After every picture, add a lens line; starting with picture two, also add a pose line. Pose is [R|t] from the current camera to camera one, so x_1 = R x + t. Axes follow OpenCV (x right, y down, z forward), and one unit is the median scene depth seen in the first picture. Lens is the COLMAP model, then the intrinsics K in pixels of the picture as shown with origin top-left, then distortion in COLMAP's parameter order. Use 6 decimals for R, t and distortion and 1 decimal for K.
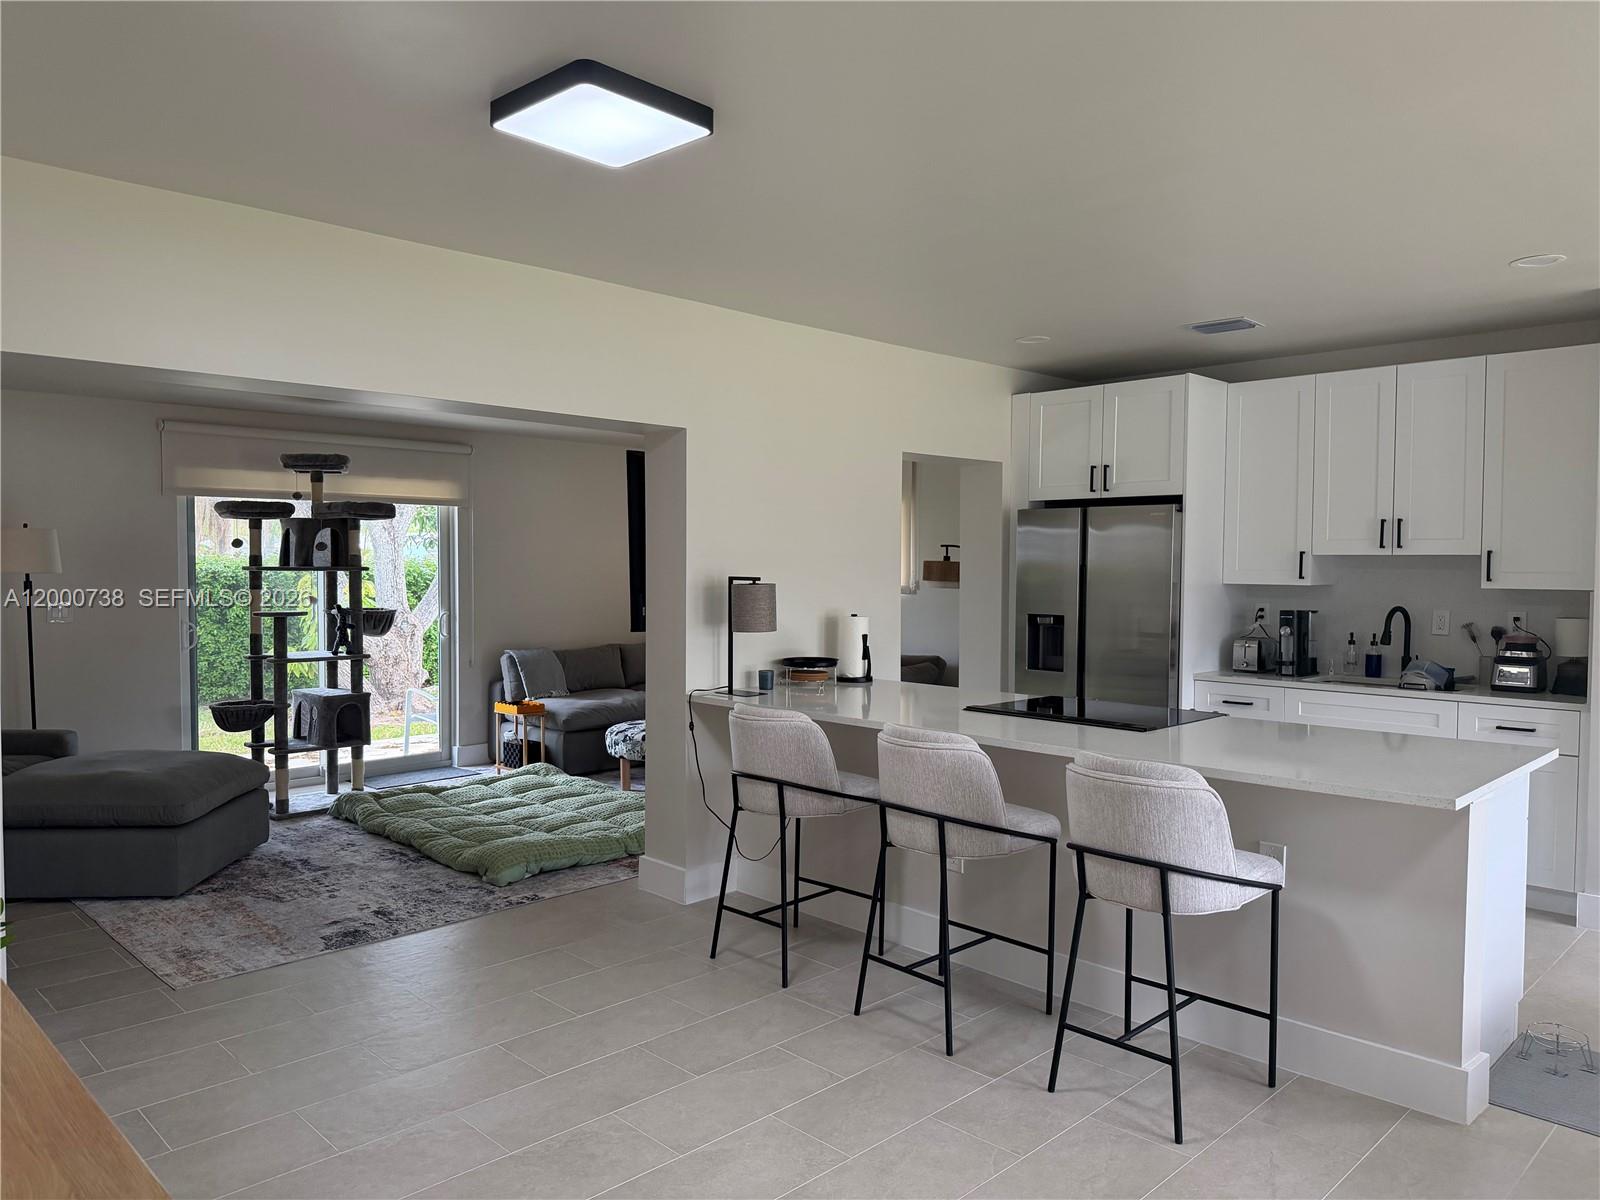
lens RADIAL K [[1129.8, 0, 797.9], [0, 1129.8, 600.7], [0, 0, 1]] dist [0.007925, -0.022155]
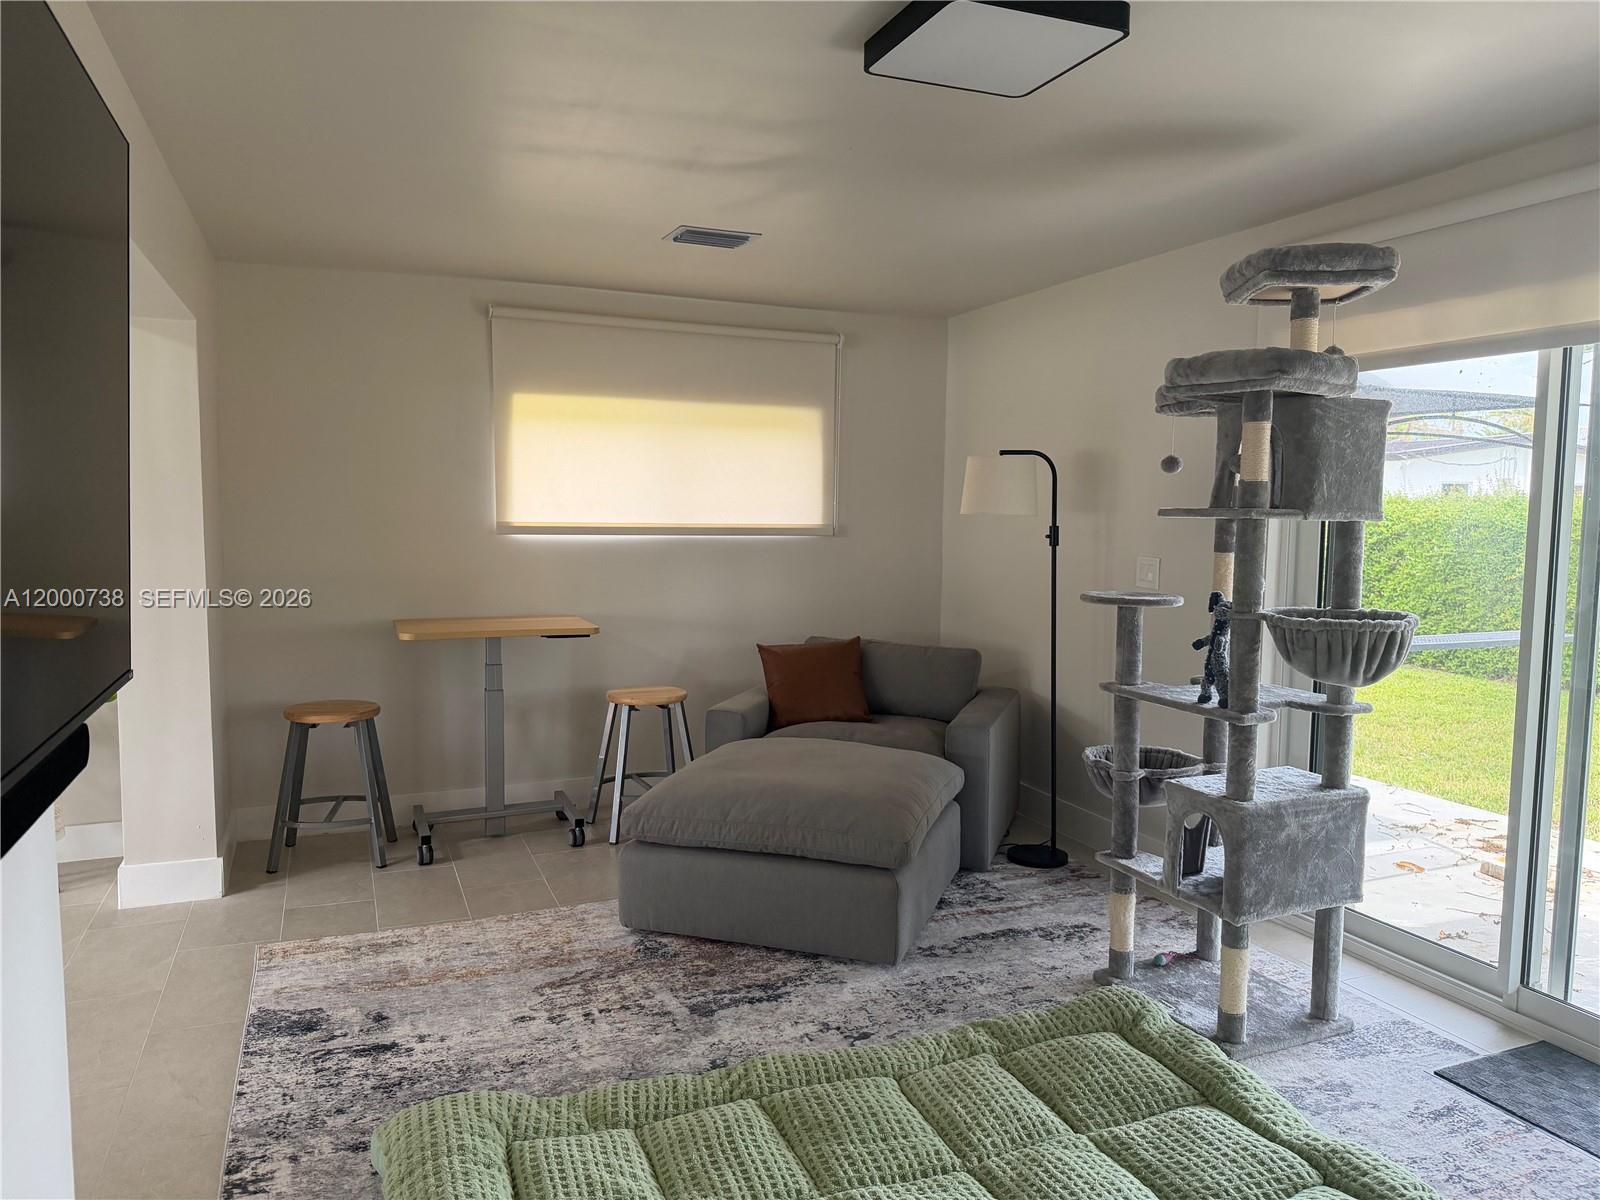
lens RADIAL K [[1129.8, 0, 798.0], [0, 1129.8, 596.7], [0, 0, 1]] dist [0.007925, -0.022155]
pose [[-0.385825, 0.081310, -0.918982, 0.100257], [-0.032207, 0.994314, 0.101498, -0.047626], [0.922010, 0.068758, -0.381013, 1.385360]]
